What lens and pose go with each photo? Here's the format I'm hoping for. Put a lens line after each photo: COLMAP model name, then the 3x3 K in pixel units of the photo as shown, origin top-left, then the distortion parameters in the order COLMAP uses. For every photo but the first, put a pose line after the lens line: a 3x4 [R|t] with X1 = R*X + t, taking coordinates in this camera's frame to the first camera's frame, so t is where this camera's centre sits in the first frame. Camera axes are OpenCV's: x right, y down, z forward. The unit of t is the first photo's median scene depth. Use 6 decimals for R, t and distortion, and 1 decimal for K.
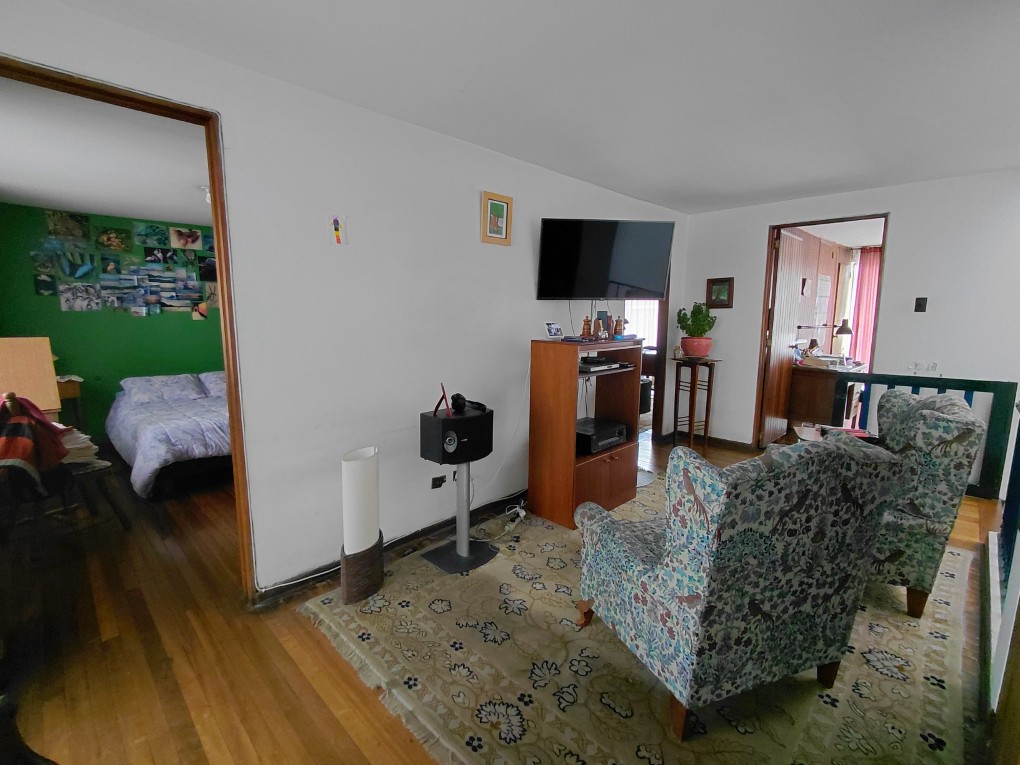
lens RADIAL K [[471.6, 0, 510.3], [0, 471.6, 385.9], [0, 0, 1]] dist [-0.007563, -0.003701]
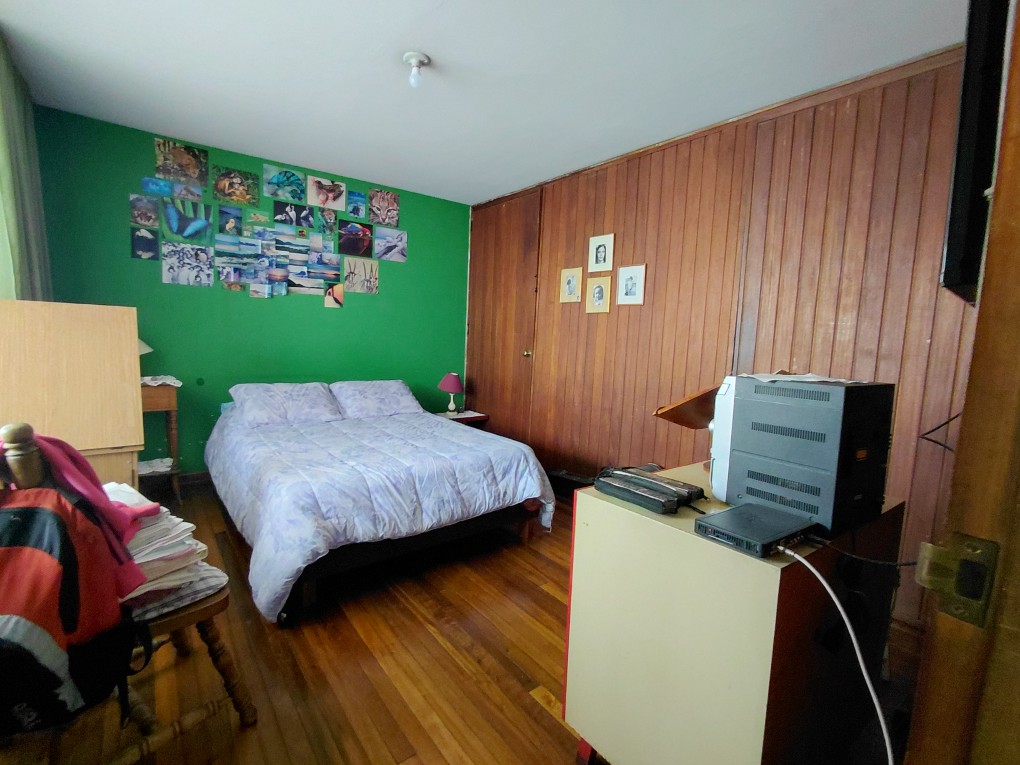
lens RADIAL K [[471.6, 0, 486.1], [0, 471.6, 385.2], [0, 0, 1]] dist [-0.007563, -0.003701]
pose [[0.986205, 0.061364, -0.153735, -0.351392], [-0.067400, 0.997134, -0.034362, -0.015406], [0.151185, 0.044250, 0.987515, 0.370829]]
